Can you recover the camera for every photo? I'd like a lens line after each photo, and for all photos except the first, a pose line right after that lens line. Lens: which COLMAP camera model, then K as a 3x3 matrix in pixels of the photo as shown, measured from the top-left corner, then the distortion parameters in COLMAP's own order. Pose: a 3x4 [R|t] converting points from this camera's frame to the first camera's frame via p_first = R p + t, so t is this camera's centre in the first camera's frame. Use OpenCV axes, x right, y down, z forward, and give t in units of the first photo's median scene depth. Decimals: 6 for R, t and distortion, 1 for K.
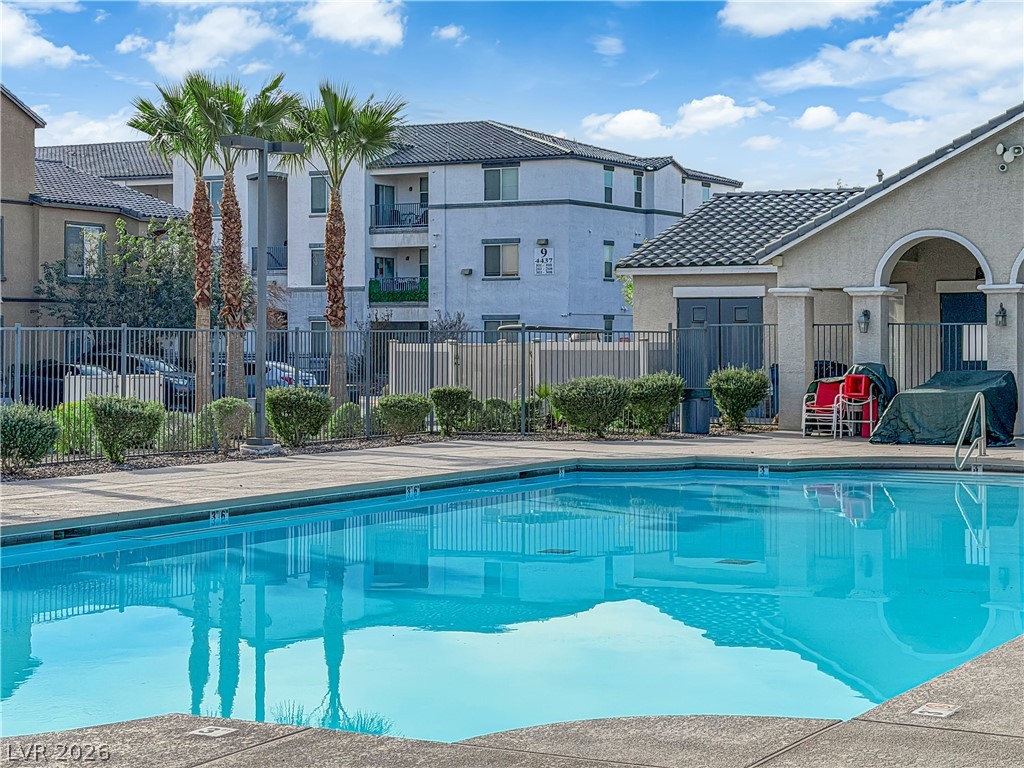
lens RADIAL K [[2024.0, 0, 512.0], [0, 2024.0, 384.0], [0, 0, 1]] dist [0.417678, -0.094816]
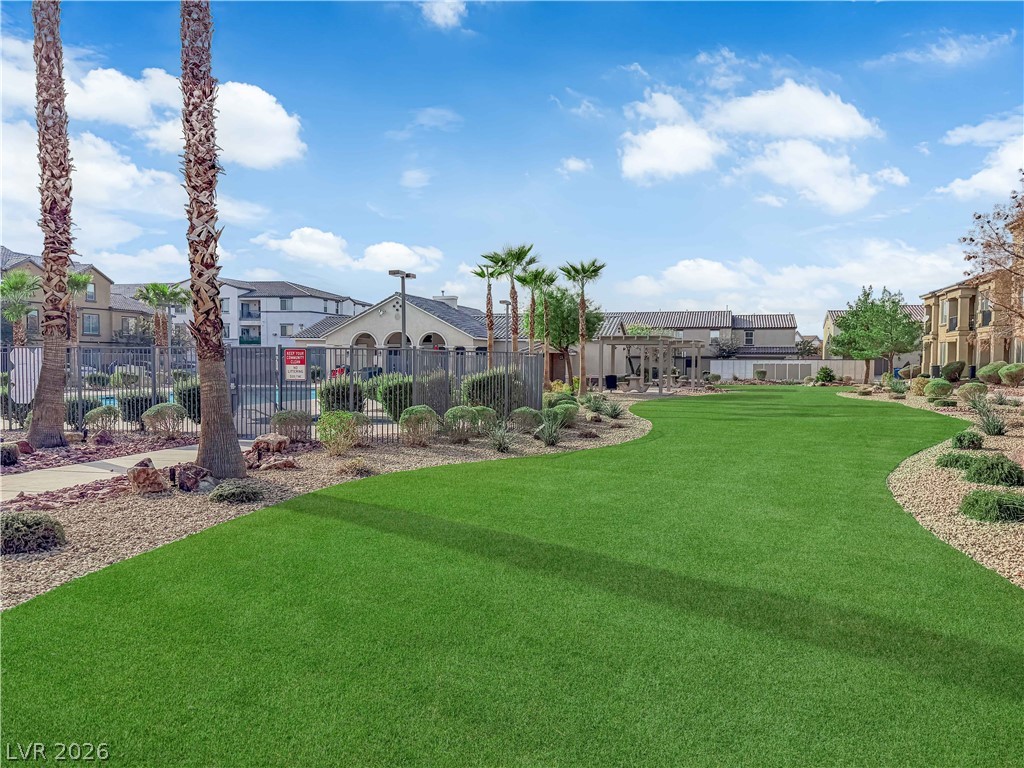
lens RADIAL K [[734.6, 0, 512.0], [0, 734.6, 384.0], [0, 0, 1]] dist [0.001725, -0.001017]
pose [[0.964021, 0.002317, 0.265818, 0.026218], [-0.005313, 0.999930, 0.010552, 0.002242], [-0.265775, -0.011585, 0.963966, -0.097737]]
